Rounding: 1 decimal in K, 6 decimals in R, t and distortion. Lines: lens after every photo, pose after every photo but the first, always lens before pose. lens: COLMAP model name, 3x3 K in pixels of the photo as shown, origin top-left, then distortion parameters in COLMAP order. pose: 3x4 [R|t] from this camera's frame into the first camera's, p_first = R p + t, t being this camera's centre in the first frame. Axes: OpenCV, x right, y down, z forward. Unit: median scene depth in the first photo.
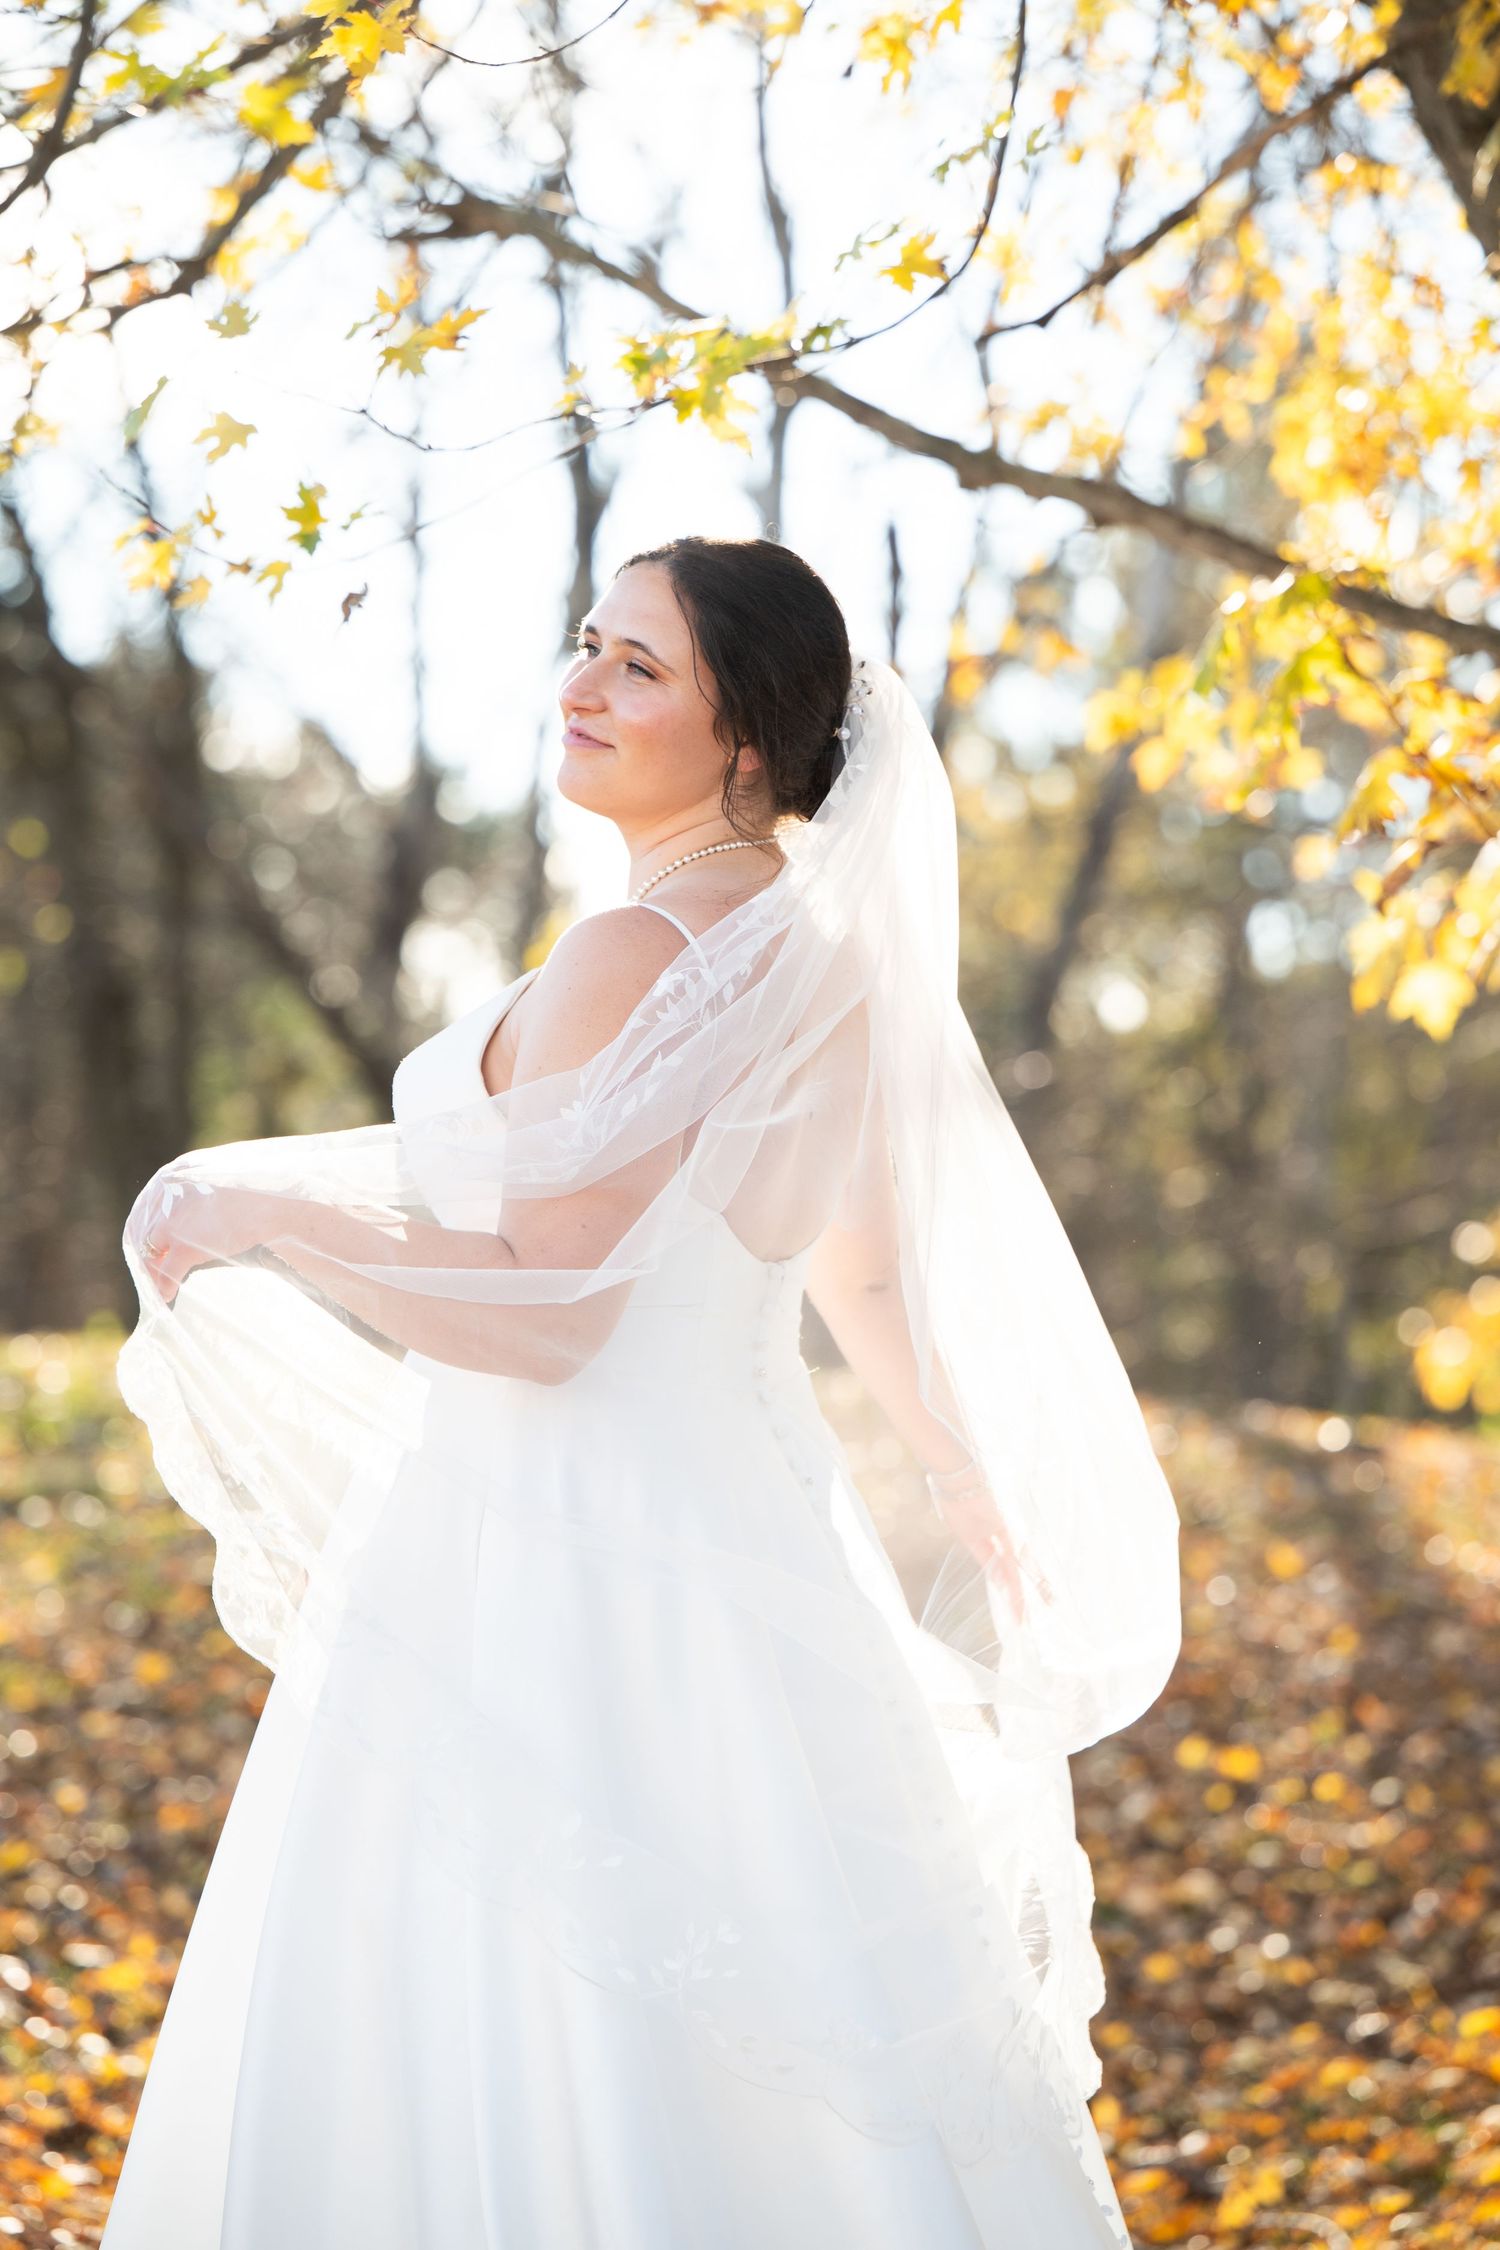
lens RADIAL K [[7346.5, 0, 751.8], [0, 7346.5, 1113.4], [0, 0, 1]] dist [0.570439, 0.000000]
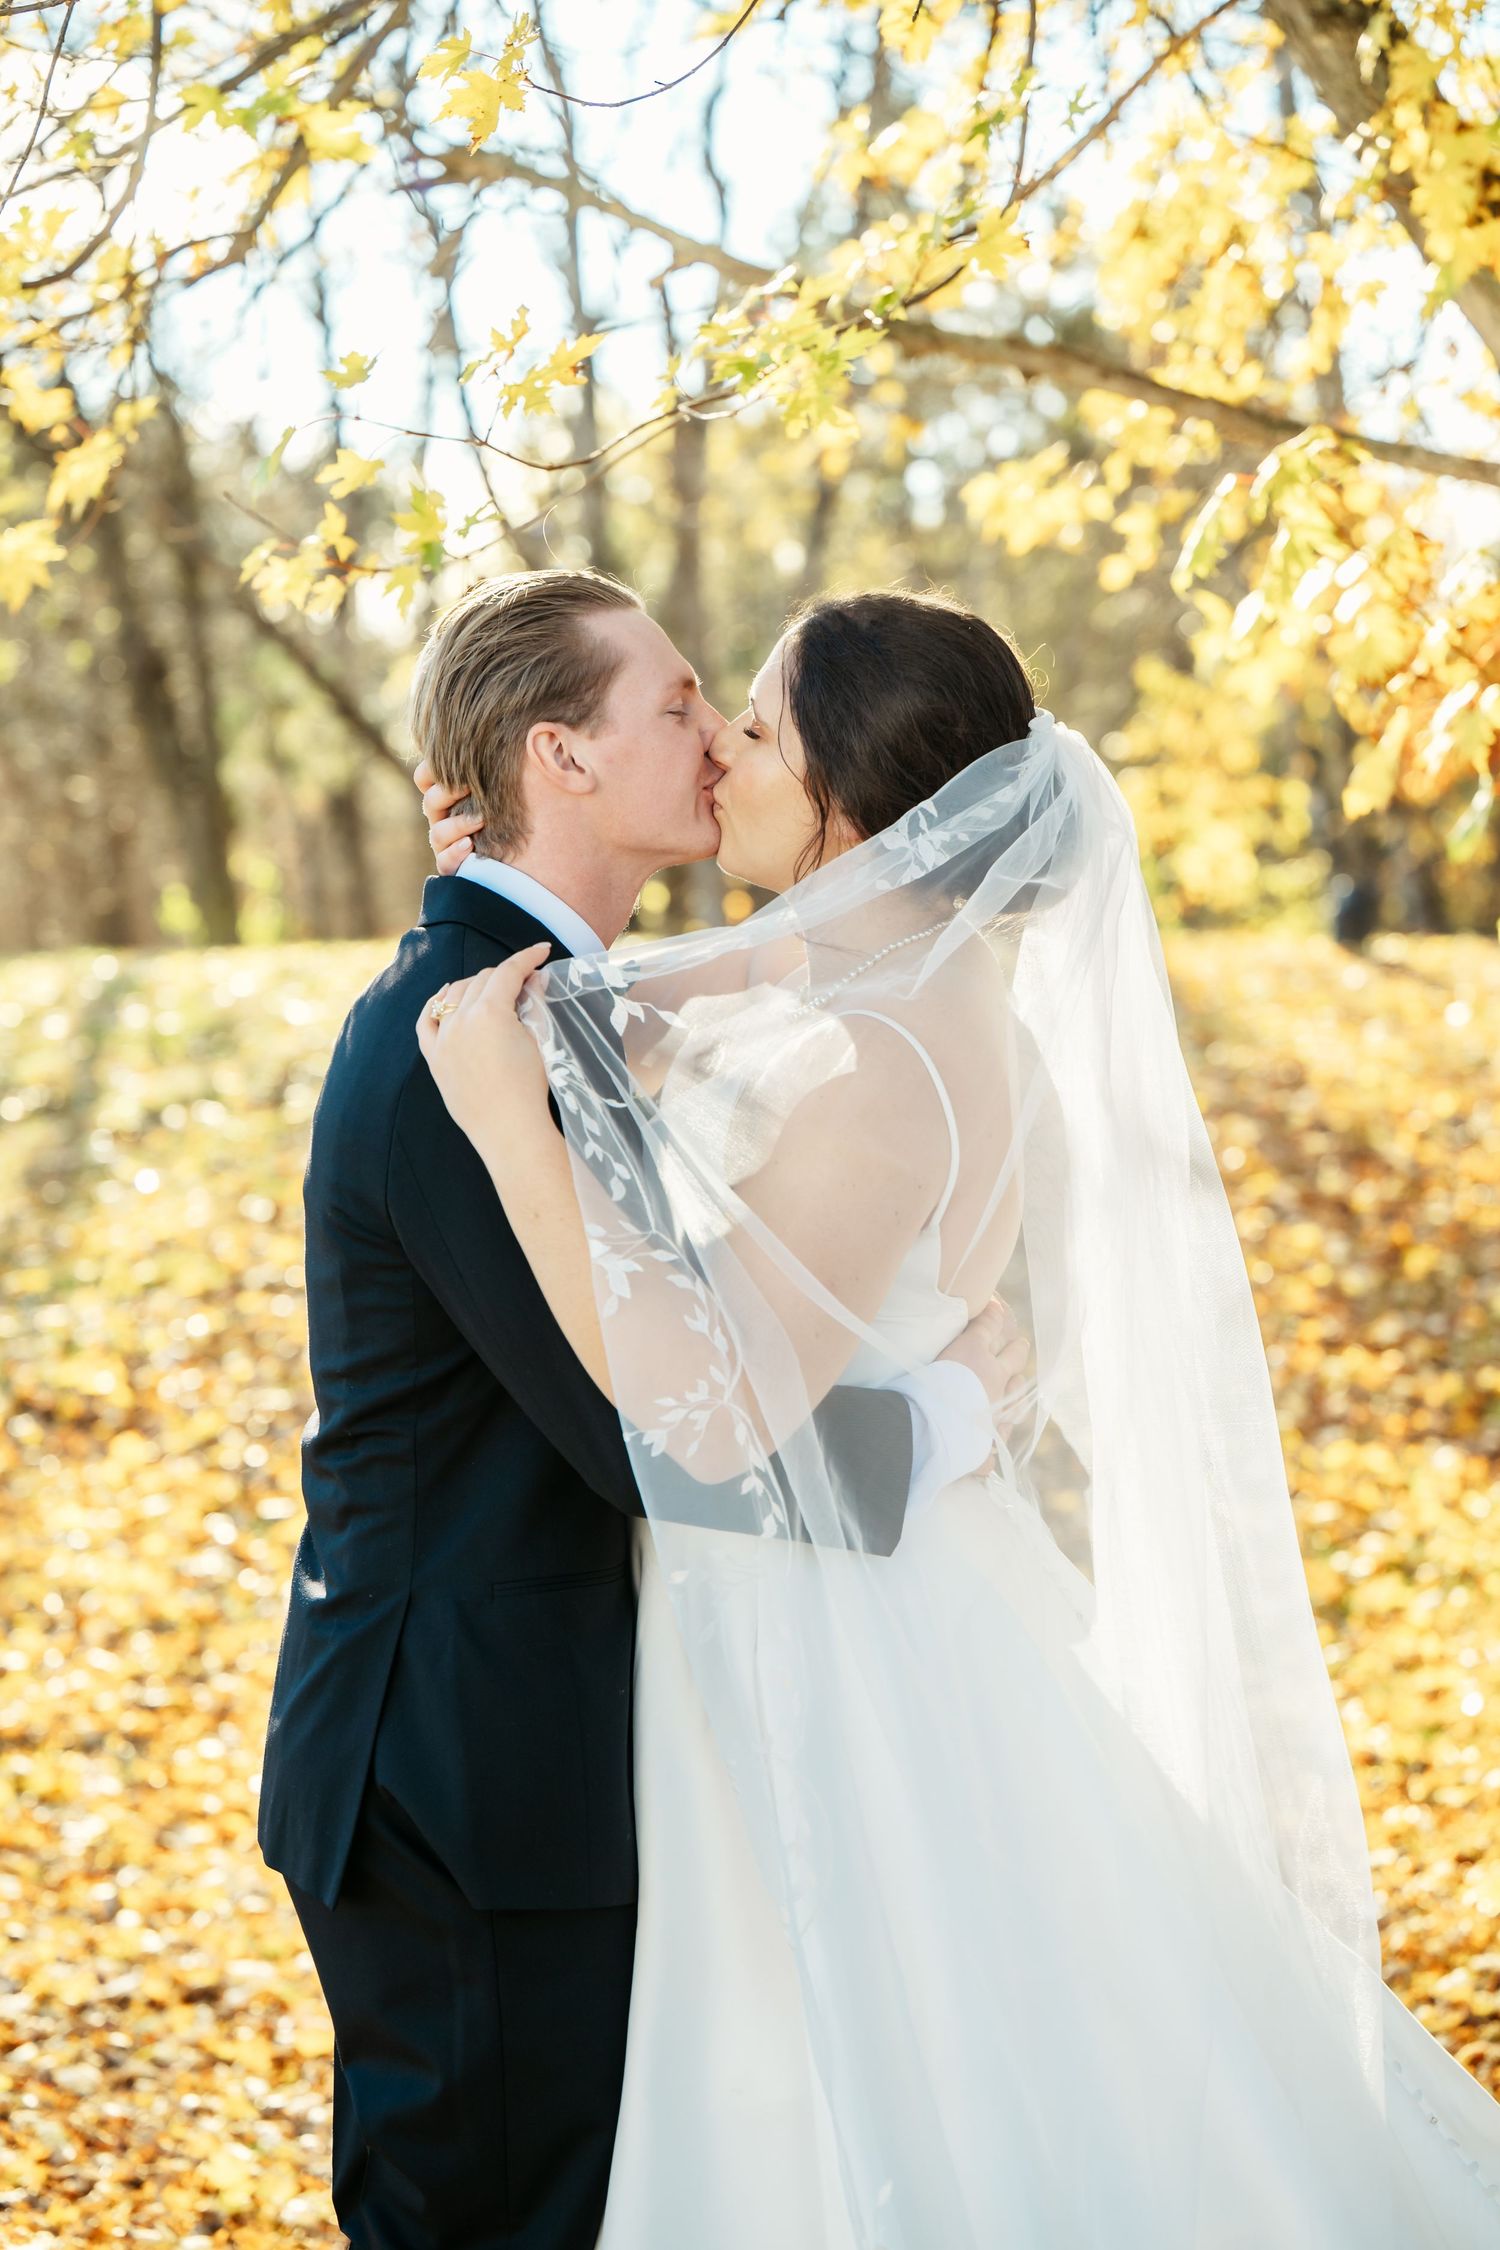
lens RADIAL K [[4970.4, 0, 758.0], [0, 4970.4, 1131.1], [0, 0, 1]] dist [0.233550, 0.000000]
pose [[0.994175, -0.104976, 0.024401, -0.018784], [0.102319, 0.990462, 0.092281, -0.025462], [-0.033856, -0.089247, 0.995434, 0.123146]]
